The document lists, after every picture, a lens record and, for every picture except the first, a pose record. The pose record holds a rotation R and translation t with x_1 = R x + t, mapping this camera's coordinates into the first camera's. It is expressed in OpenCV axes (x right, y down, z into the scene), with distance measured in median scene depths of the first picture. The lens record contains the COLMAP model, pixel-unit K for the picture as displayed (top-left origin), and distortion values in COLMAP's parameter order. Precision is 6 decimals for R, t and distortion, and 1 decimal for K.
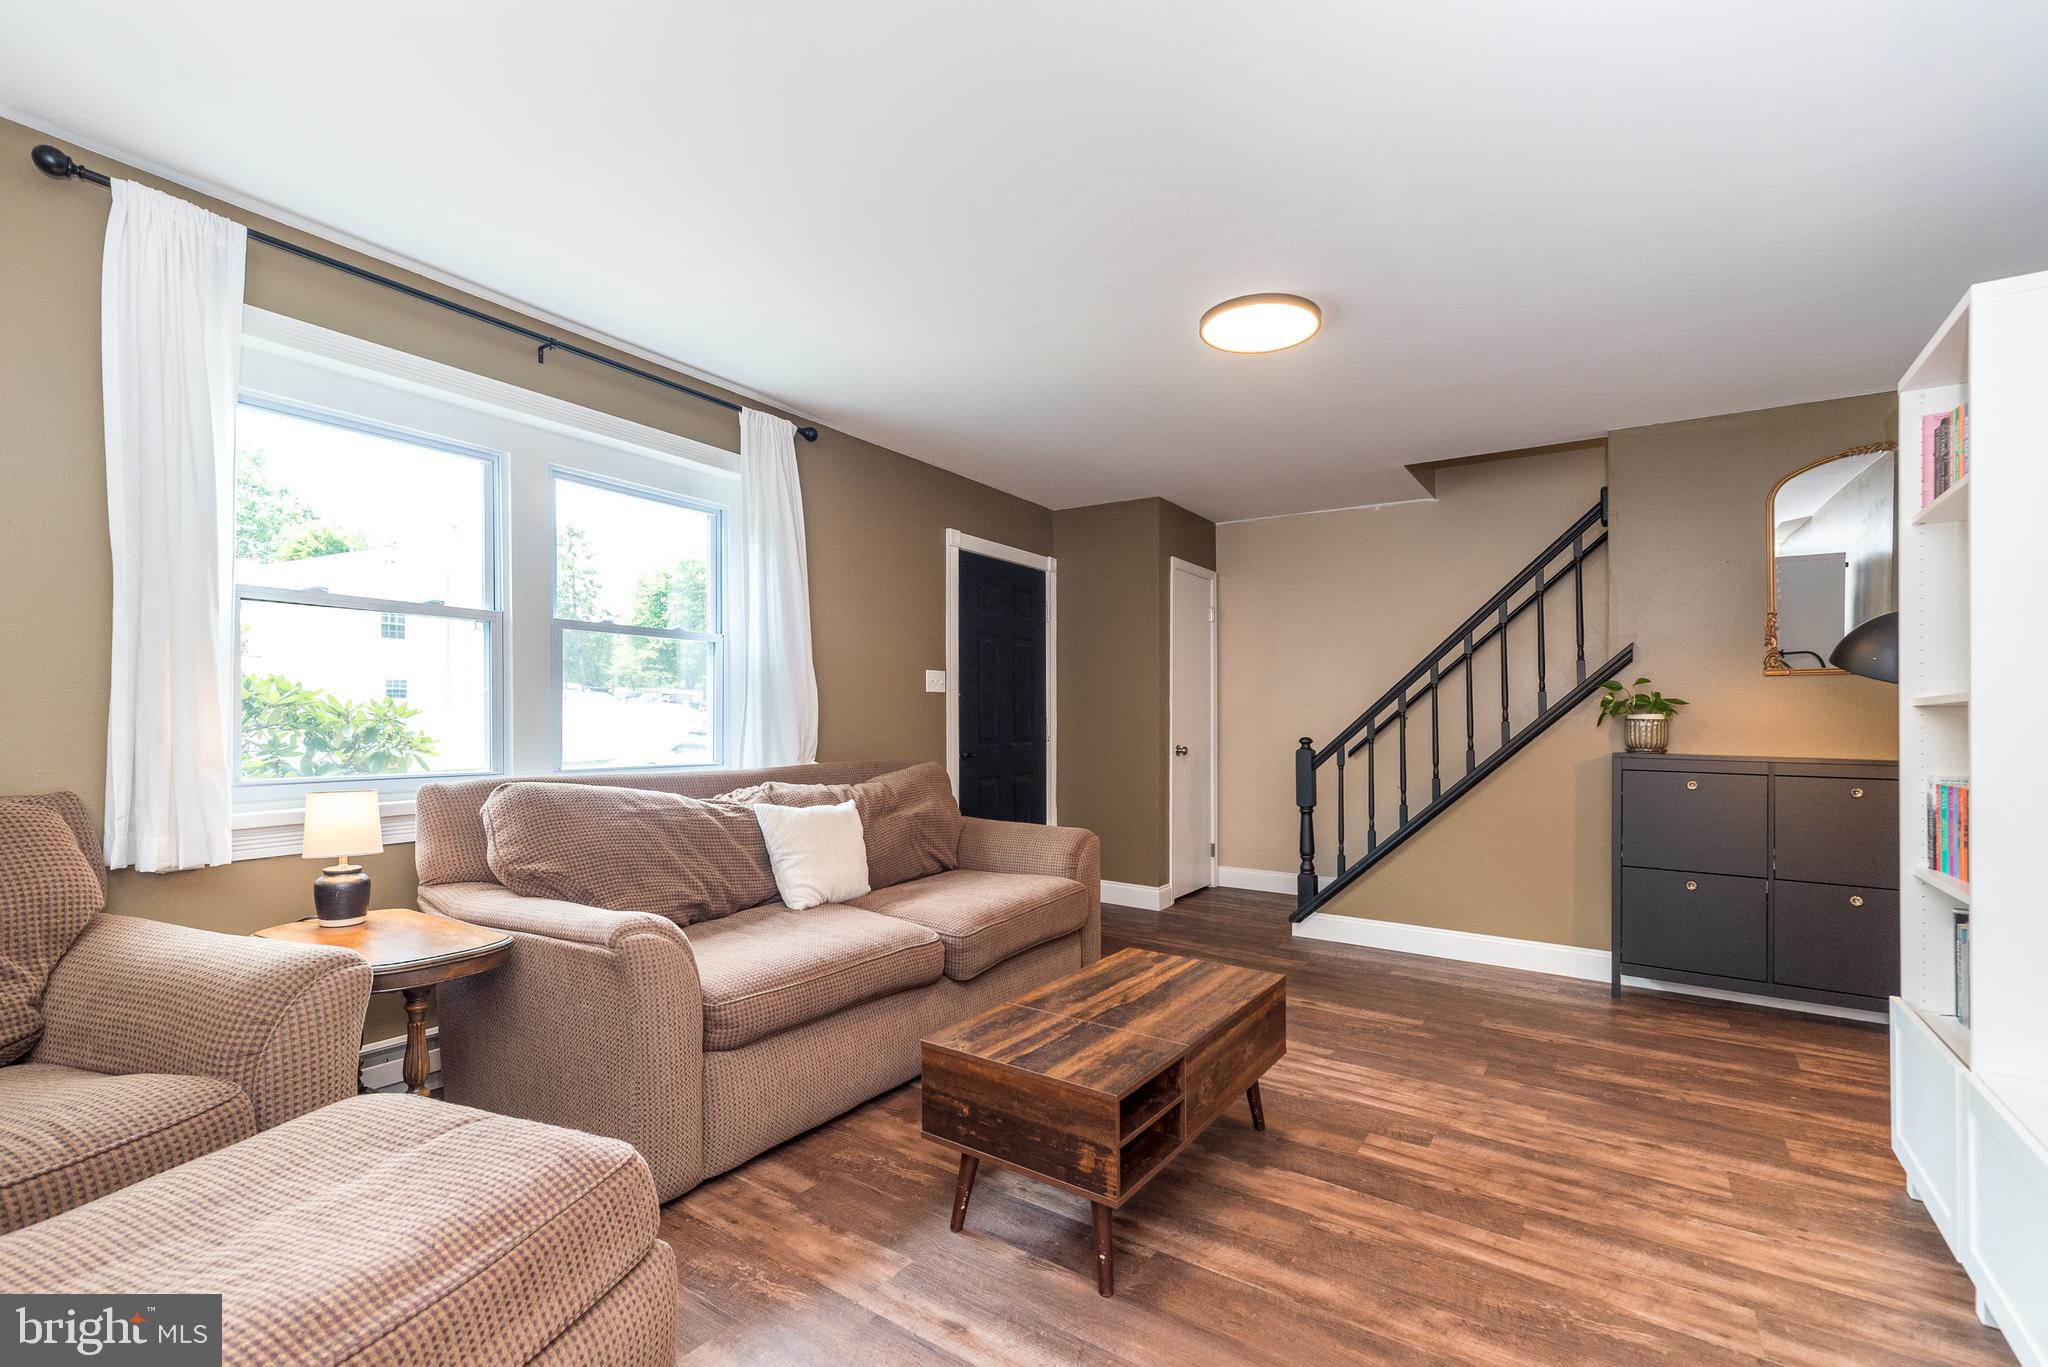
lens RADIAL K [[893.9, 0, 1017.5], [0, 893.9, 645.1], [0, 0, 1]] dist [-0.001404, 0.000007]
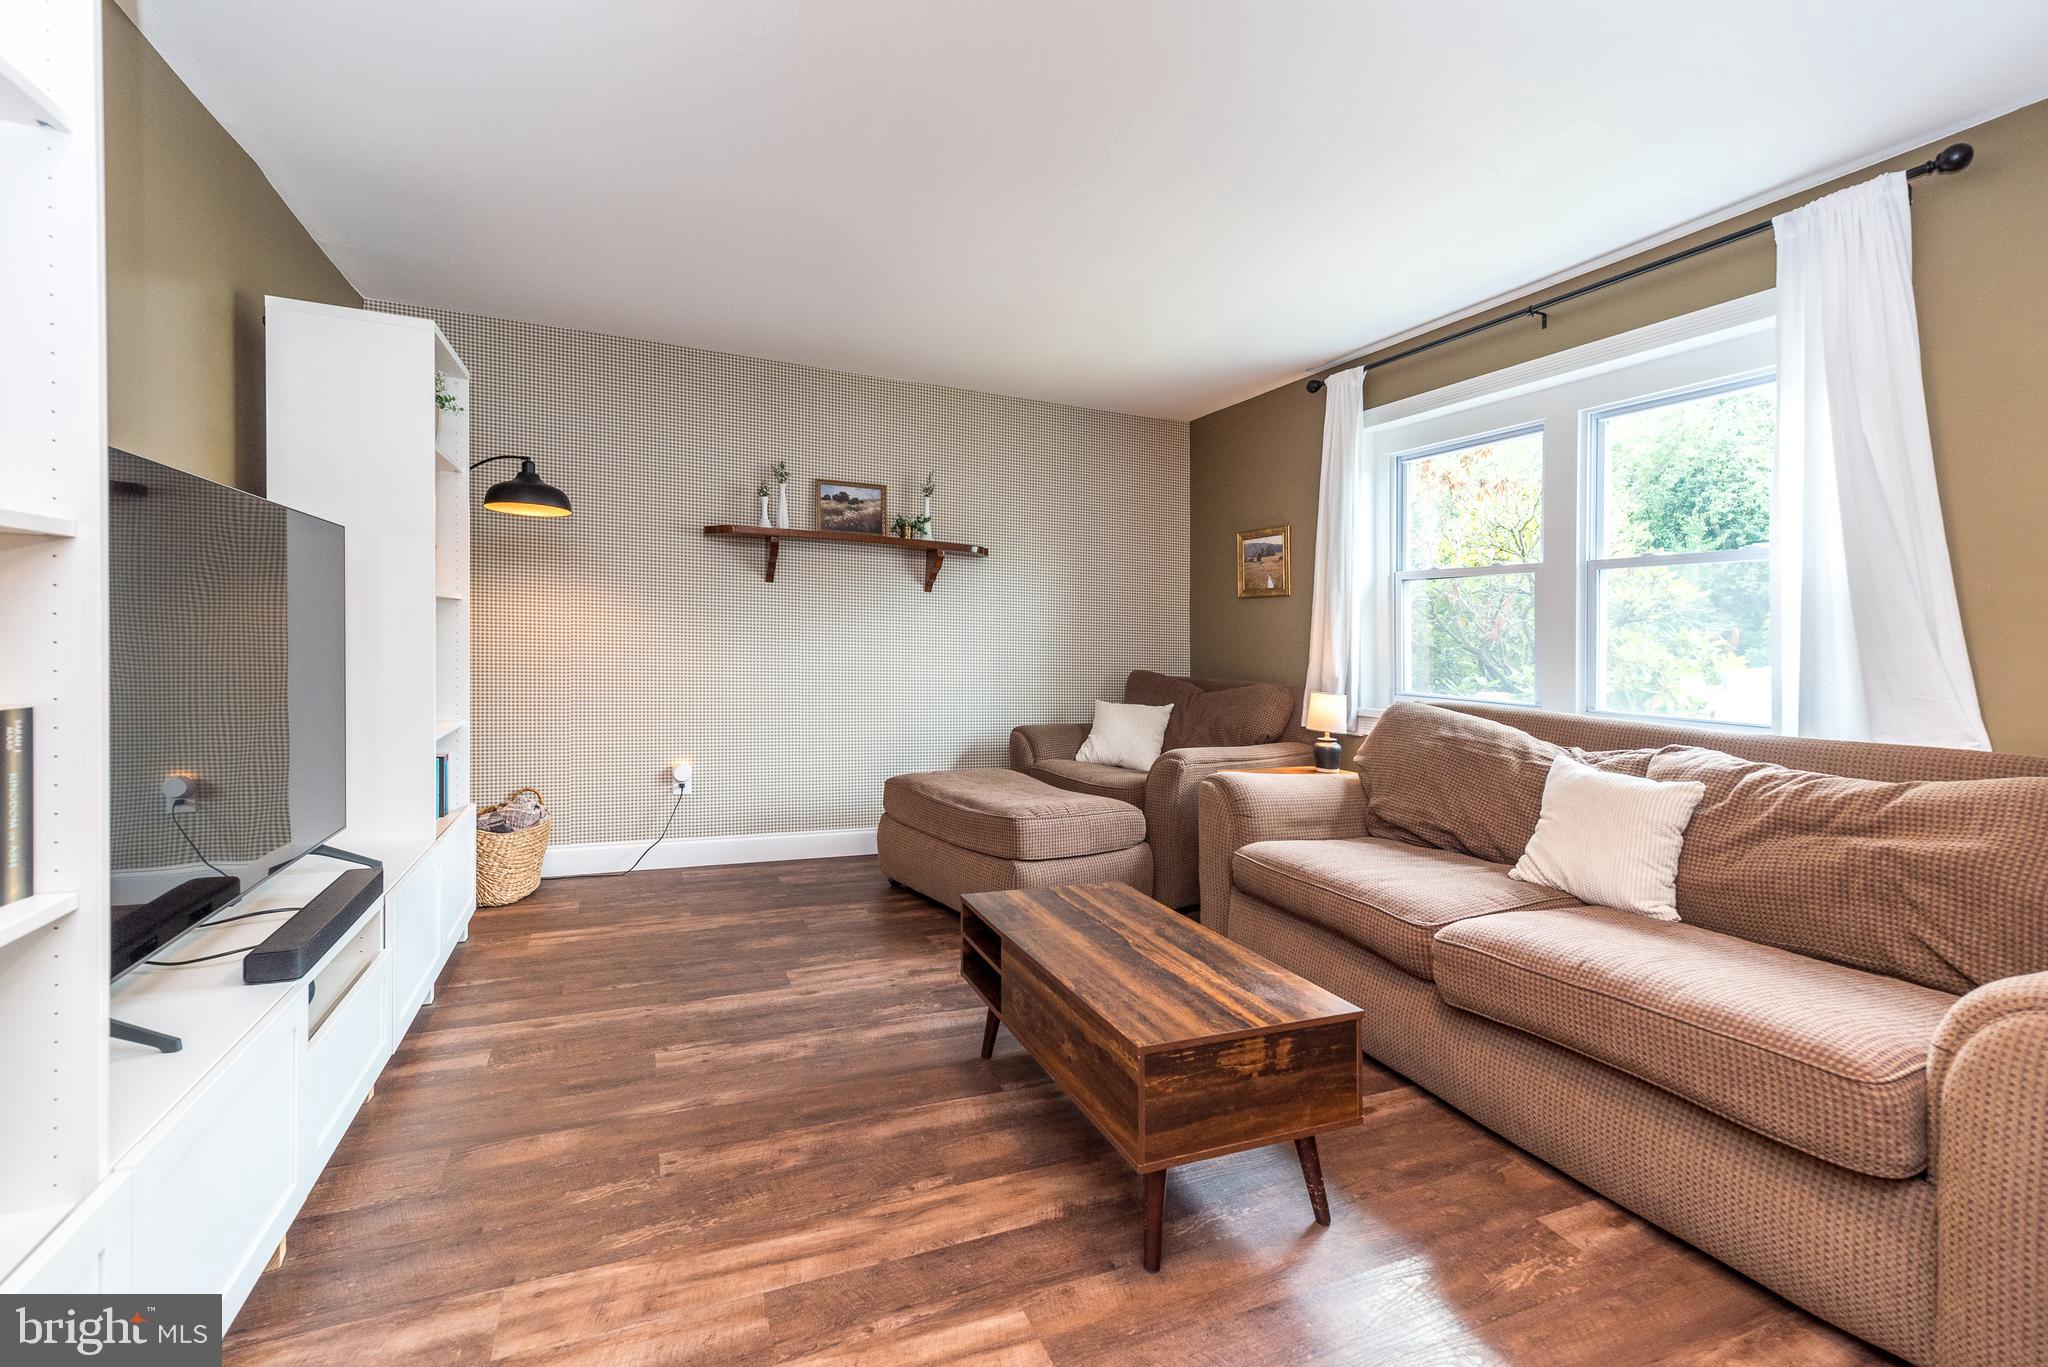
lens RADIAL K [[914.0, 0, 1034.1], [0, 914.0, 625.0], [0, 0, 1]] dist [0.002041, 0.000113]
pose [[-0.534208, -0.040720, -0.844372, 0.995588], [0.030973, 0.997226, -0.067687, 0.136010], [0.844785, -0.062311, -0.531465, 1.459044]]
